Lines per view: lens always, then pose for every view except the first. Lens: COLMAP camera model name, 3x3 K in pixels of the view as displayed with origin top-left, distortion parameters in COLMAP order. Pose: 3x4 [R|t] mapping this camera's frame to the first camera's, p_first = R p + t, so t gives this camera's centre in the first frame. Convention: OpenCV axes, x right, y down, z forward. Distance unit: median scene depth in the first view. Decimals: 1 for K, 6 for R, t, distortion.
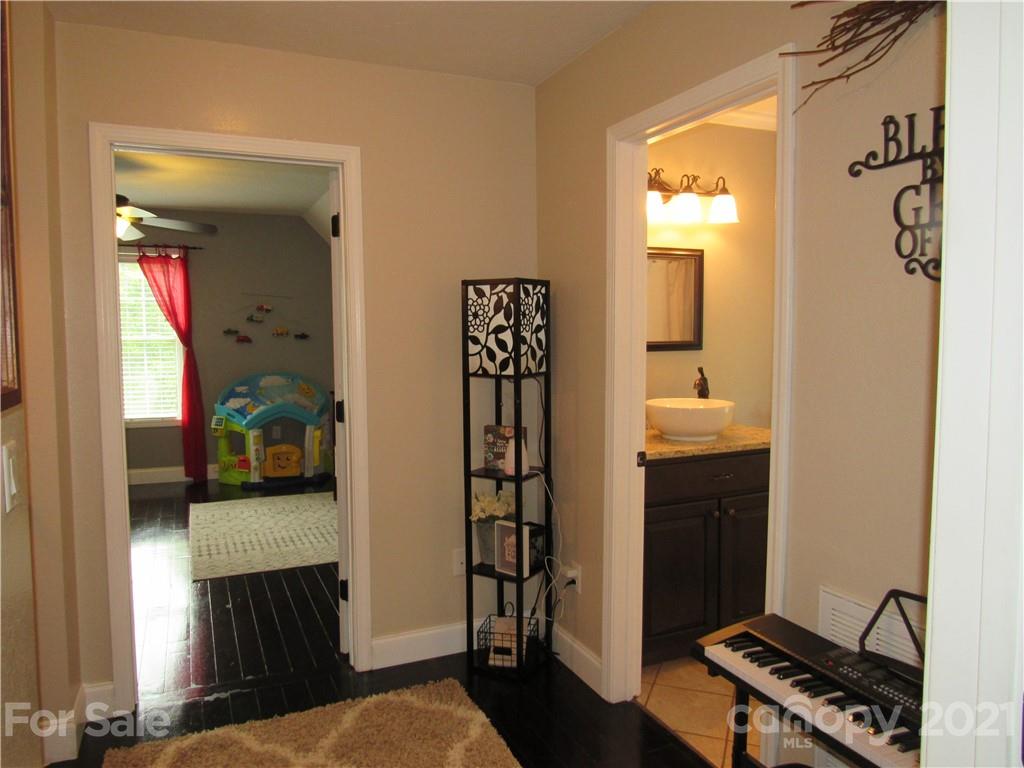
lens RADIAL K [[737.4, 0, 518.1], [0, 737.4, 385.7], [0, 0, 1]] dist [-0.019440, 0.019934]
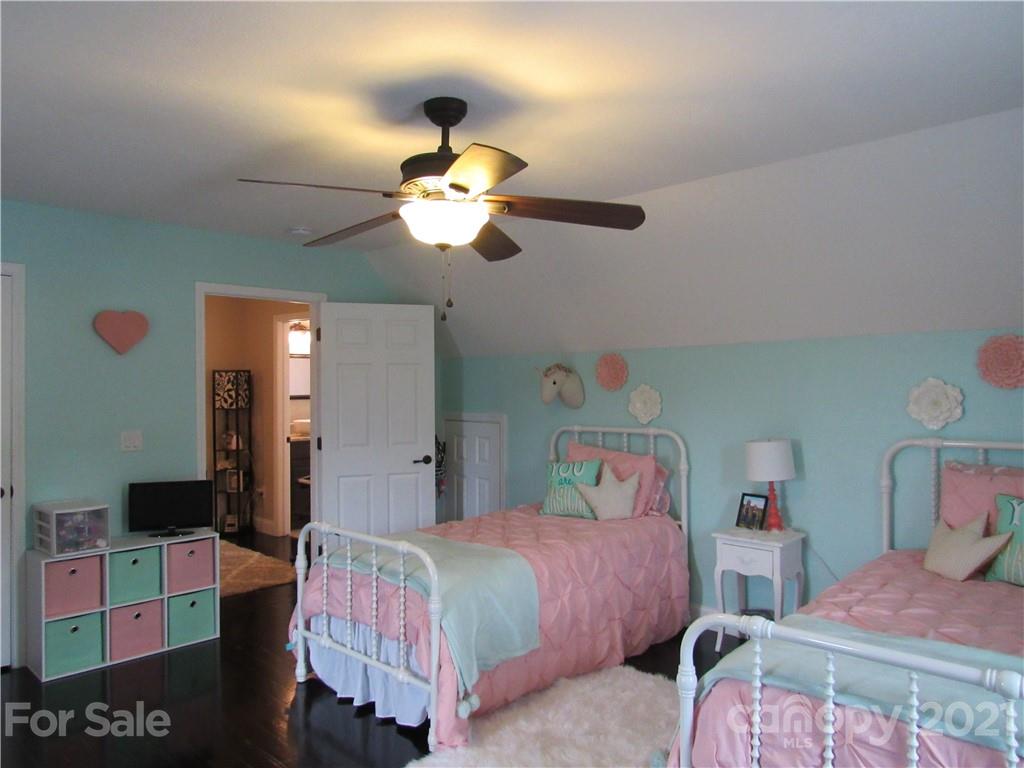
lens RADIAL K [[737.4, 0, 511.6], [0, 737.4, 388.7], [0, 0, 1]] dist [-0.019440, 0.019934]
pose [[0.926270, -0.005724, 0.376817, -0.077371], [0.030090, 0.997816, -0.058808, 0.091212], [-0.375658, 0.065810, 0.924419, -1.623923]]
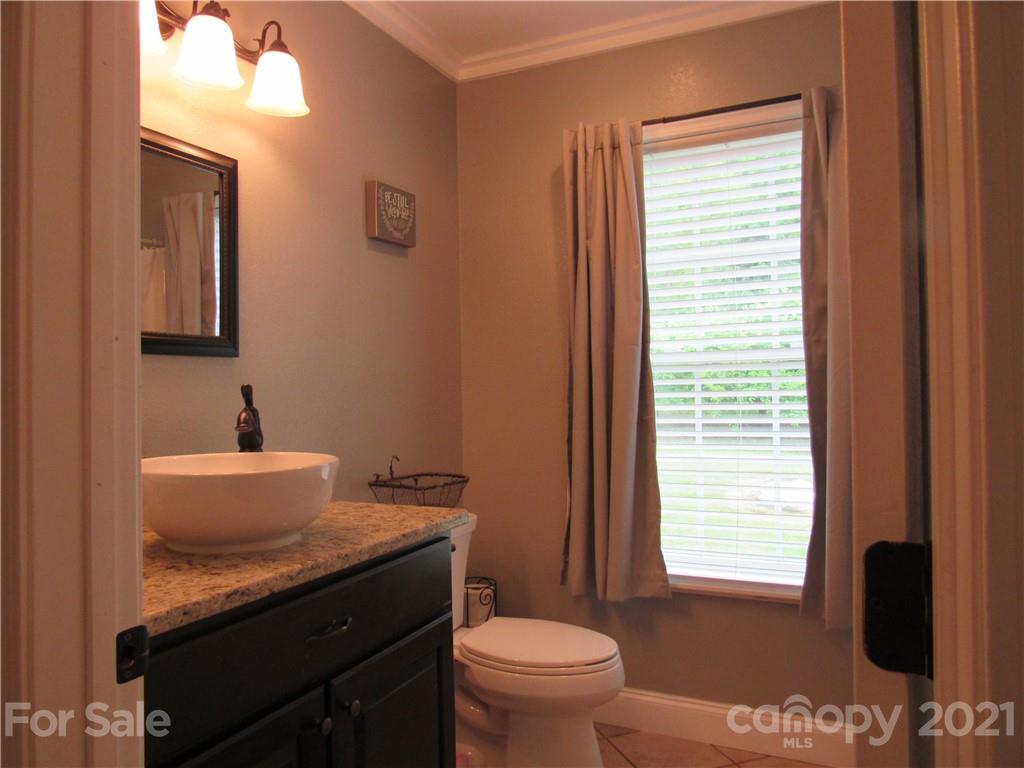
lens RADIAL K [[737.4, 0, 511.3], [0, 737.4, 384.1], [0, 0, 1]] dist [-0.019440, 0.019934]
pose [[0.770105, -0.003940, 0.637906, 0.090939], [0.057295, 0.996367, -0.063015, 0.015977], [-0.635340, 0.085077, 0.767532, 0.628394]]
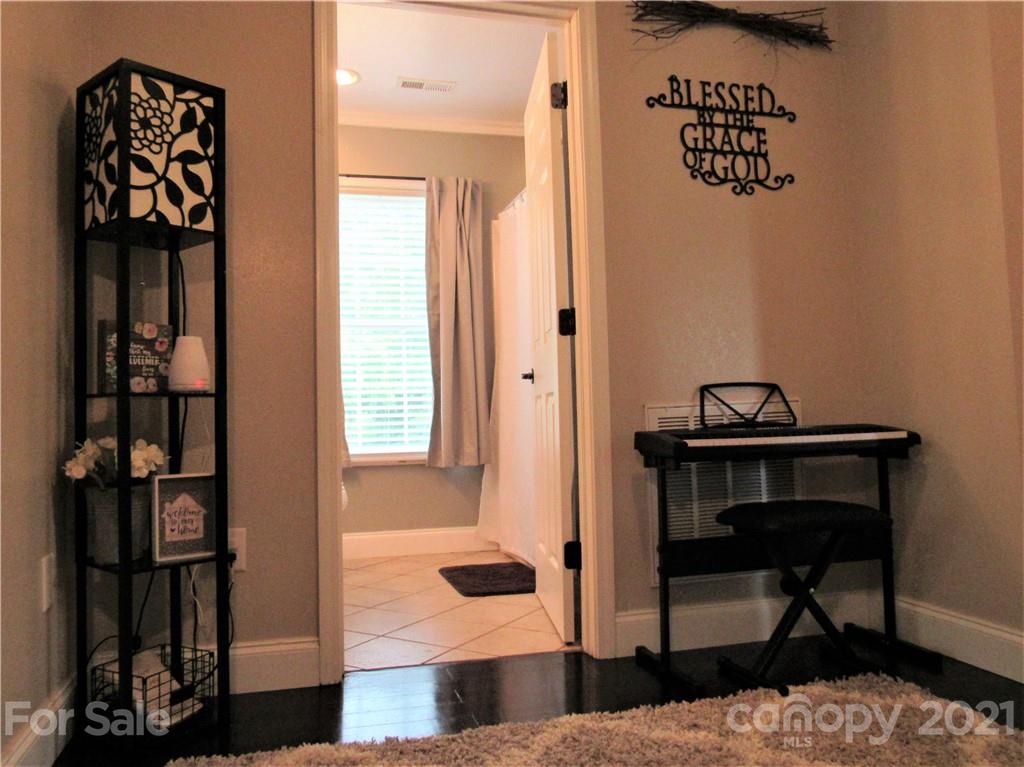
lens RADIAL K [[737.4, 0, 505.7], [0, 737.4, 382.2], [0, 0, 1]] dist [-0.019440, 0.019934]
pose [[0.197573, 0.035154, 0.979658, -0.586977], [0.099462, 0.993481, -0.055709, 0.179775], [-0.975229, 0.108445, 0.192789, 0.624771]]
